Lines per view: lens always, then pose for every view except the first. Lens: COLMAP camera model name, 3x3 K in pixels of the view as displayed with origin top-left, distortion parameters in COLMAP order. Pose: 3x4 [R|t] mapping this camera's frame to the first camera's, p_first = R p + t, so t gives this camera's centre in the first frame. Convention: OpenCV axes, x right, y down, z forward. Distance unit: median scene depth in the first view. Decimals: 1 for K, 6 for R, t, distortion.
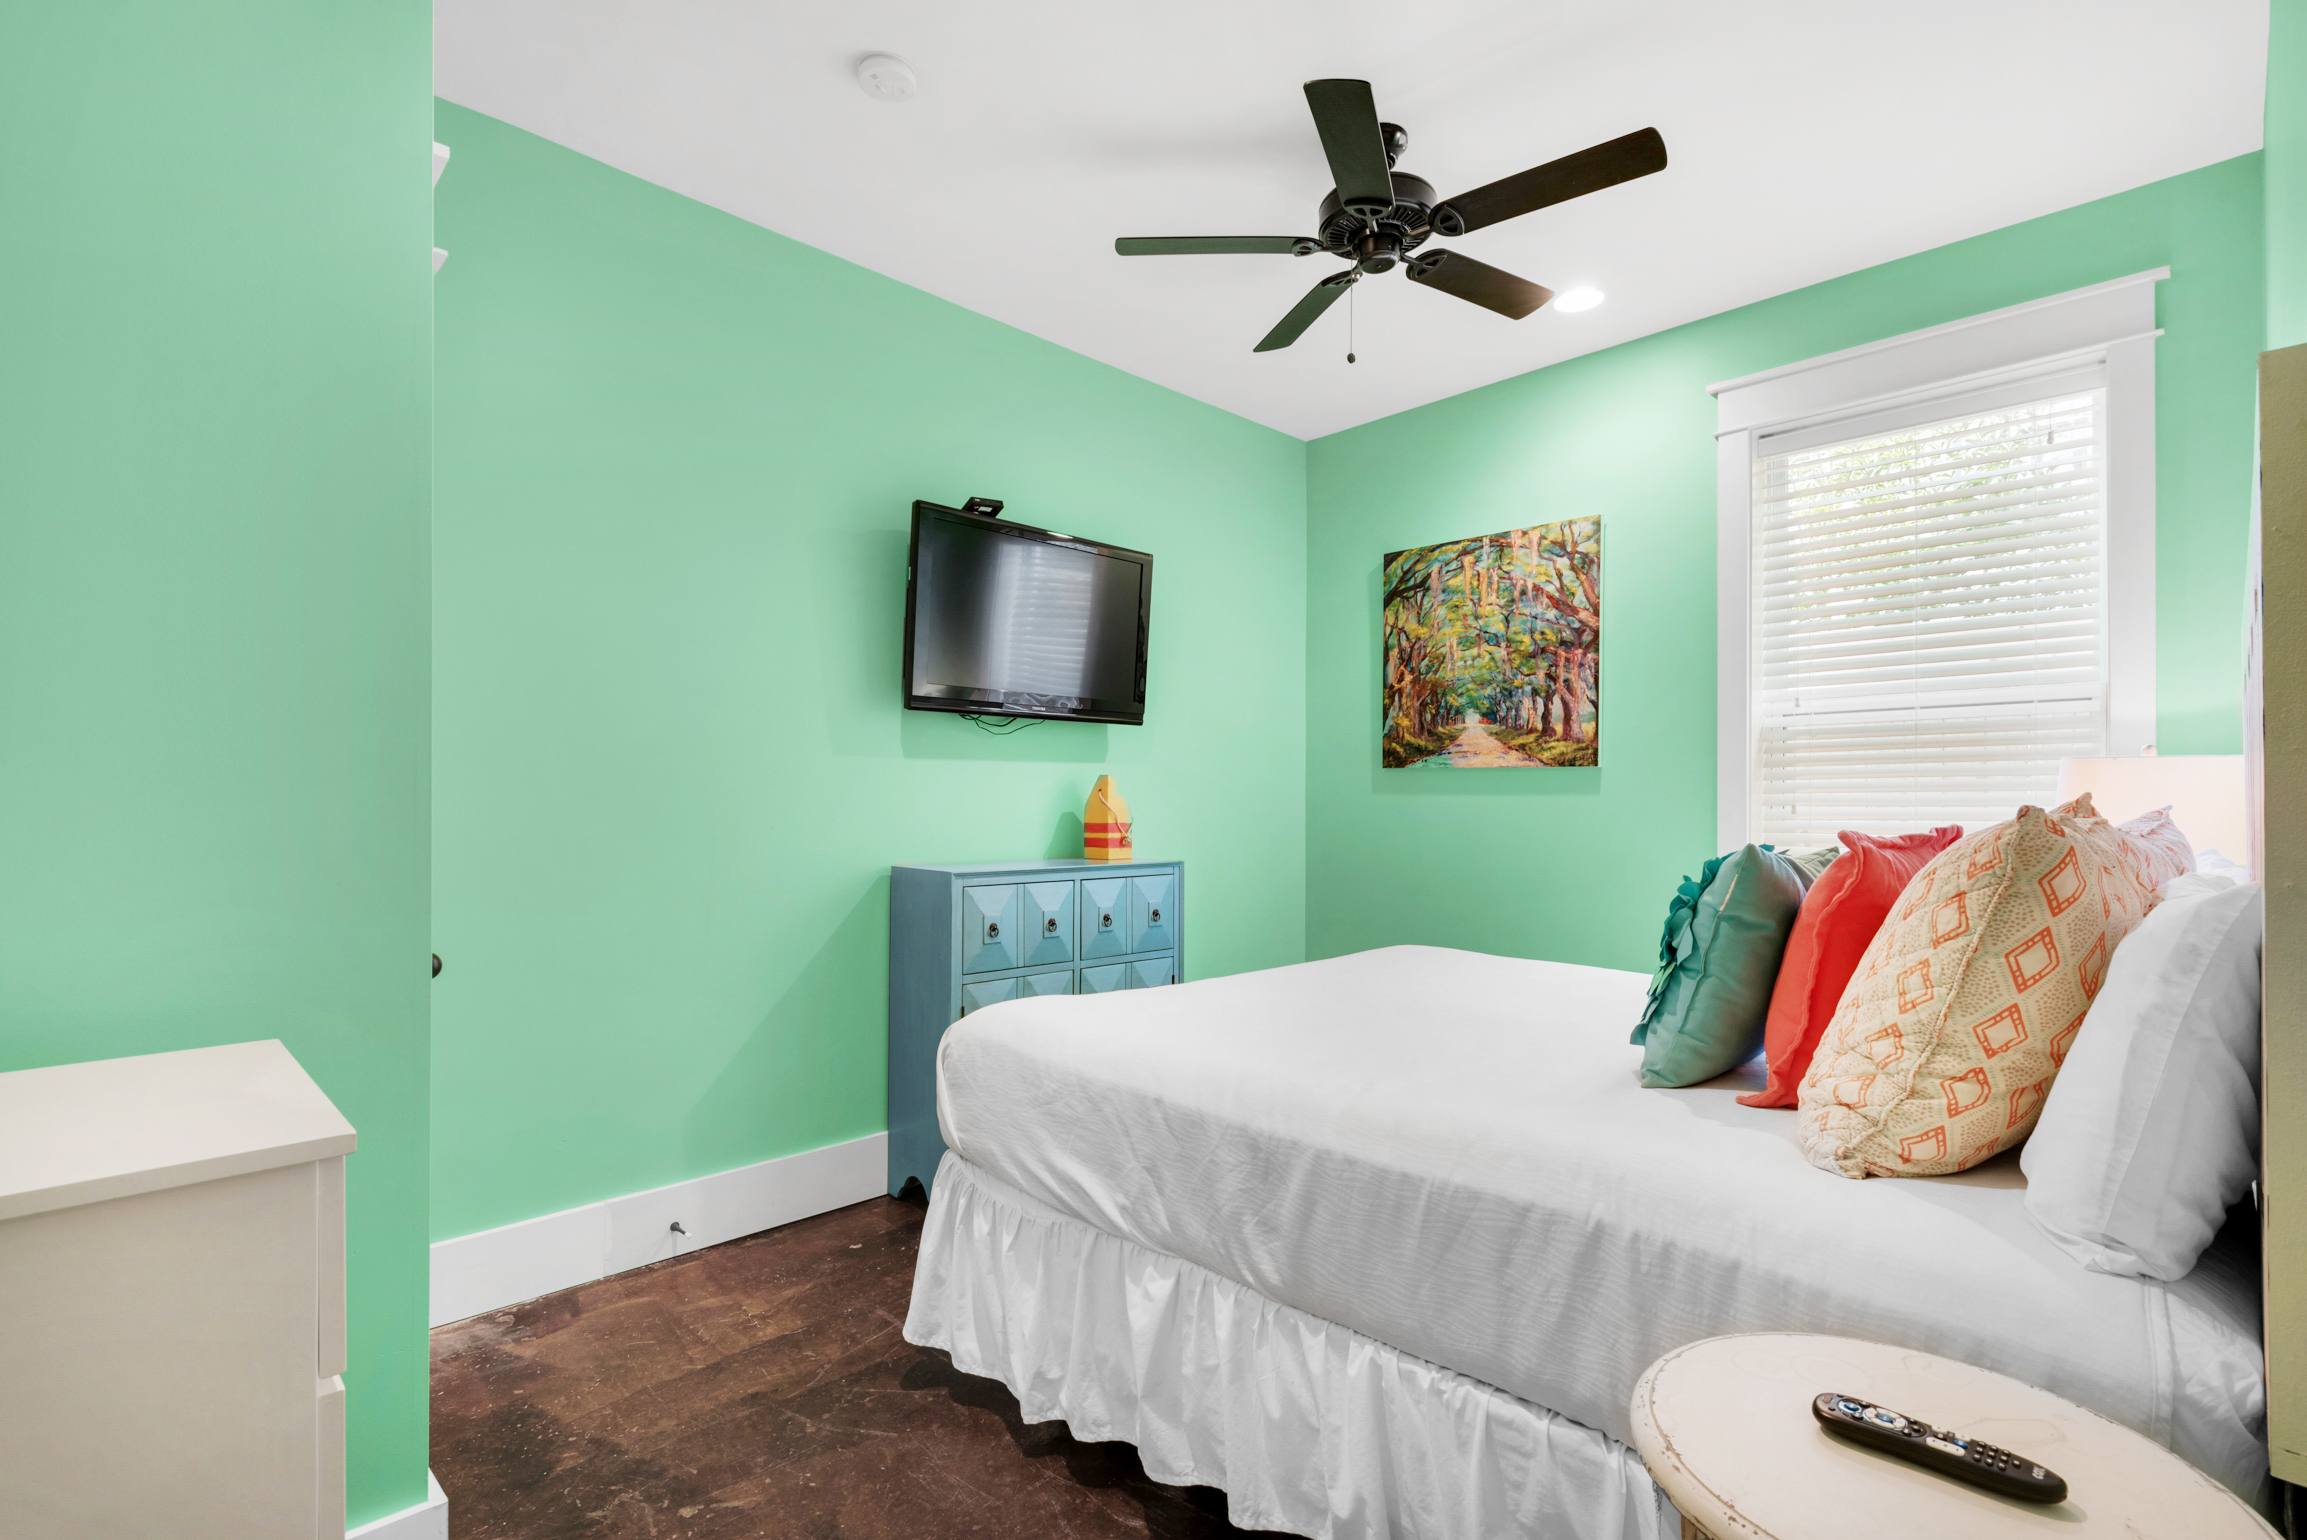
lens RADIAL K [[1069.7, 0, 1154.6], [0, 1069.7, 781.8], [0, 0, 1]] dist [-0.016083, -0.000610]
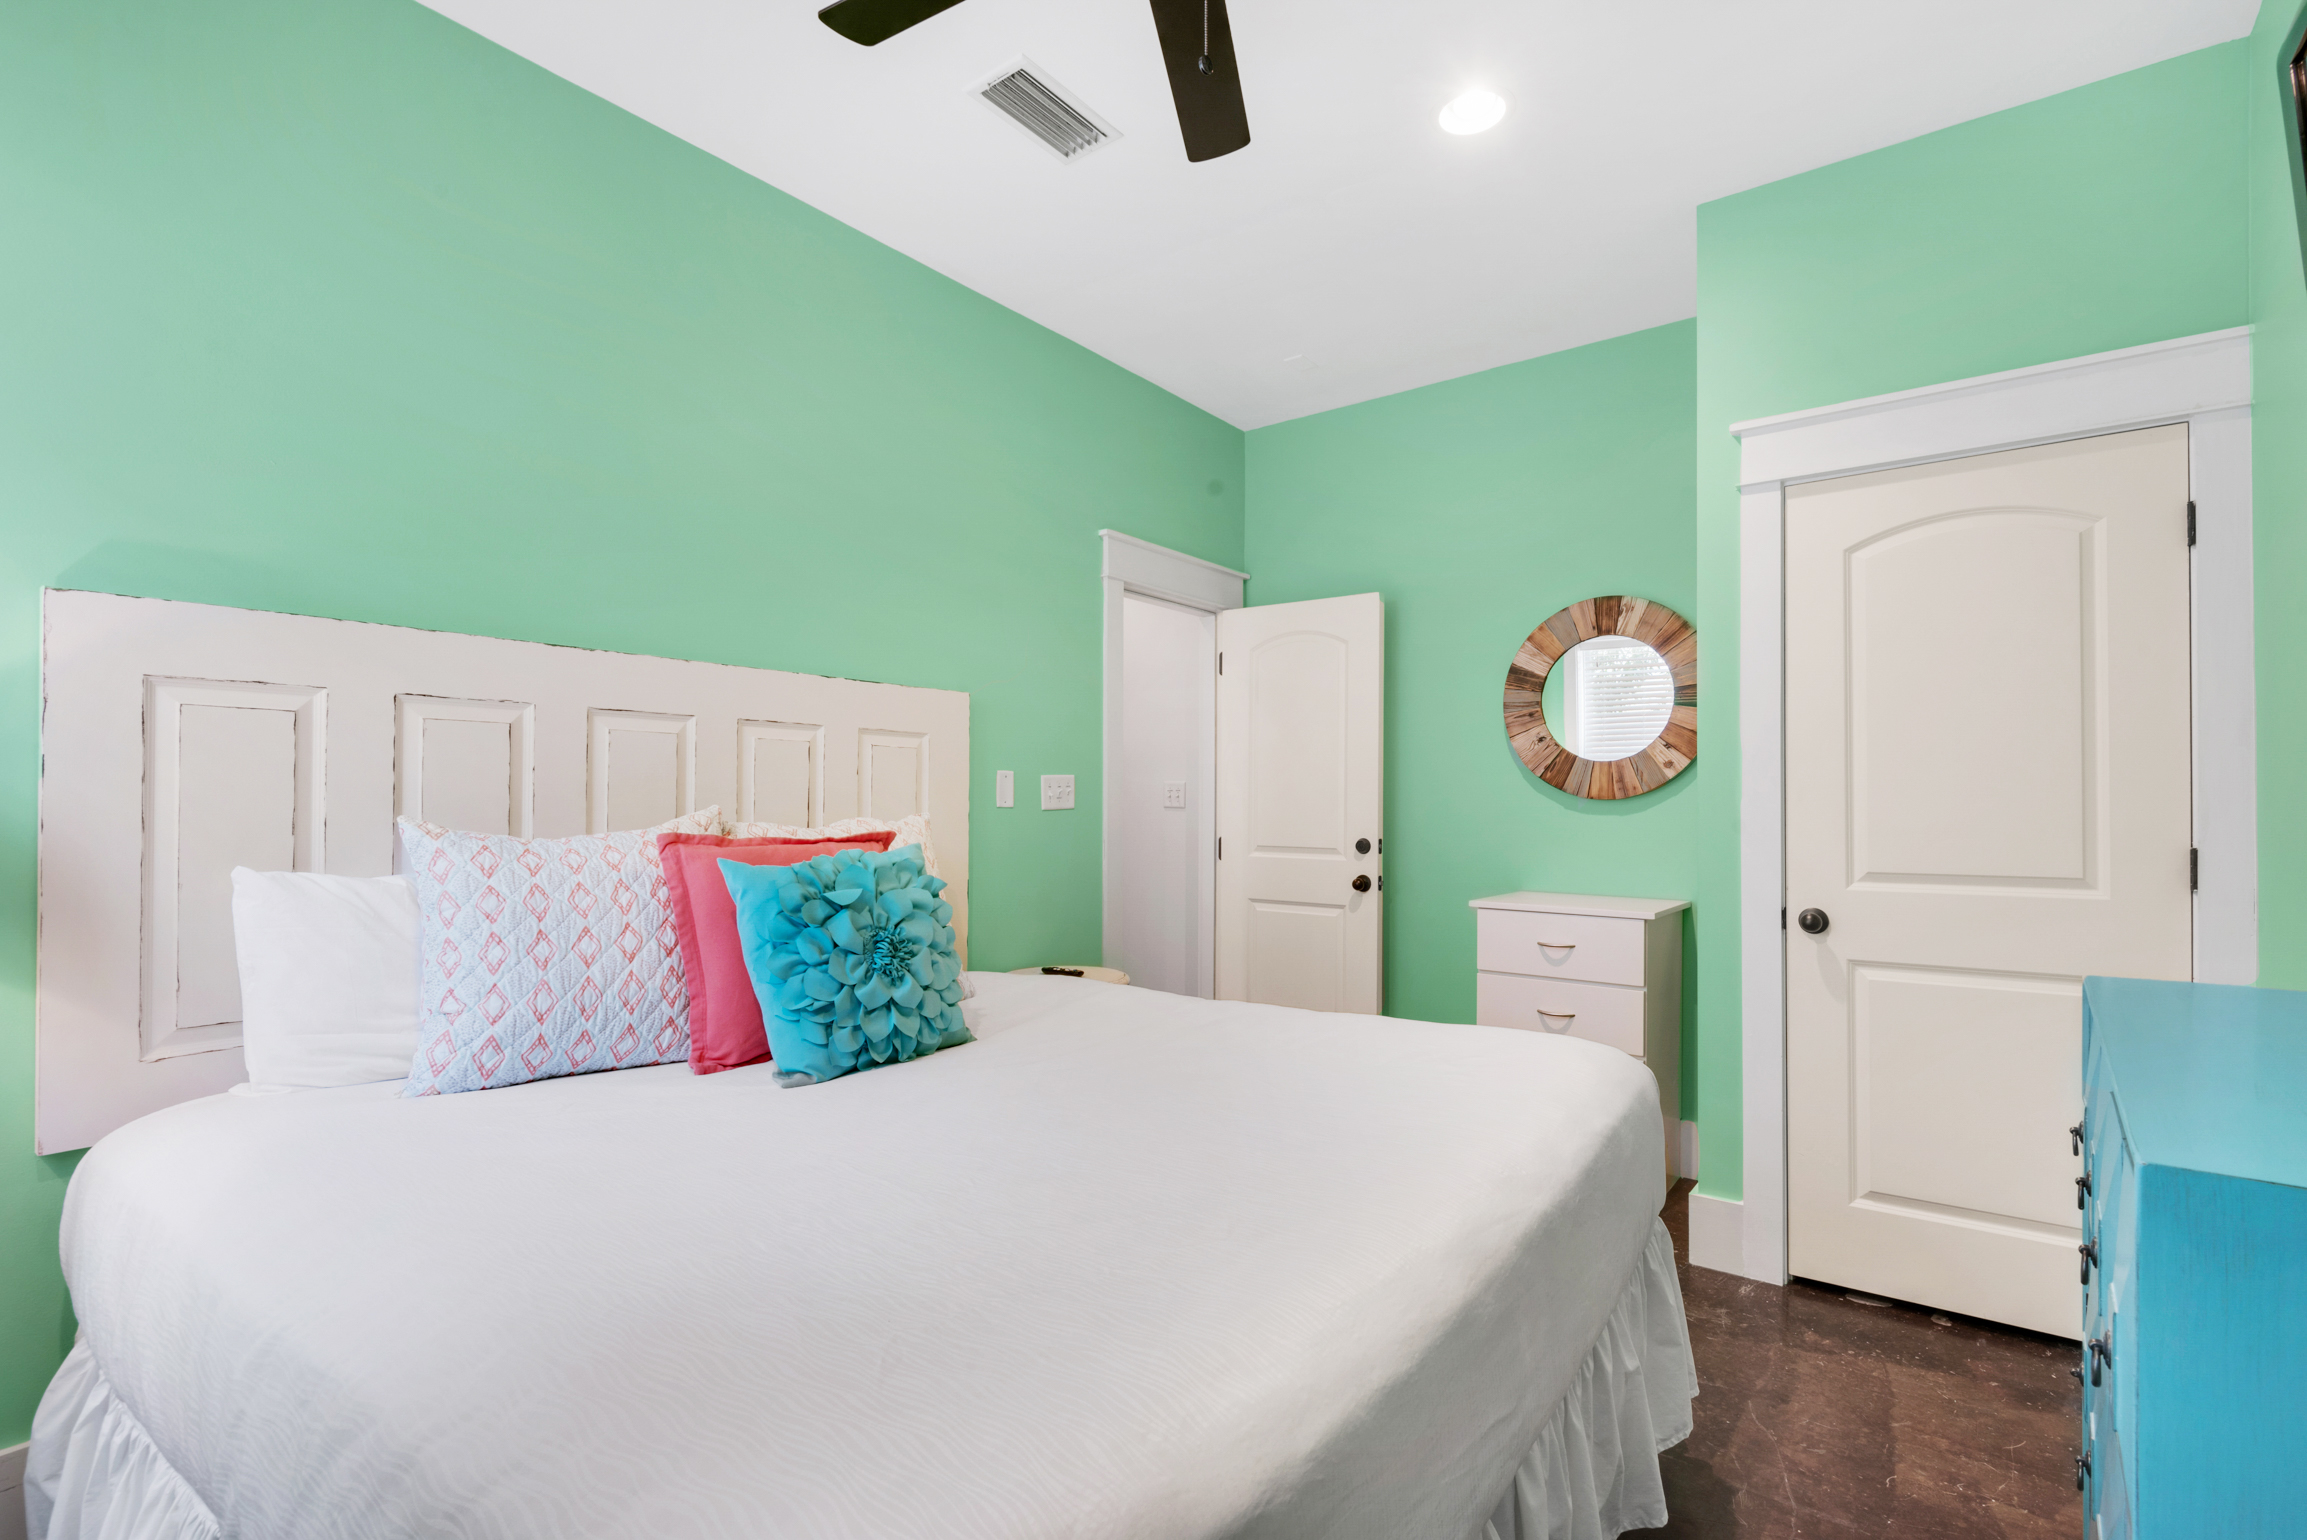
lens RADIAL K [[1069.7, 0, 1151.4], [0, 1069.7, 778.4], [0, 0, 1]] dist [-0.016083, -0.000610]
pose [[-0.989092, -0.003940, -0.147246, 0.383221], [-0.000307, 0.999695, -0.024682, 0.010310], [0.147298, -0.024367, -0.988792, 1.990186]]
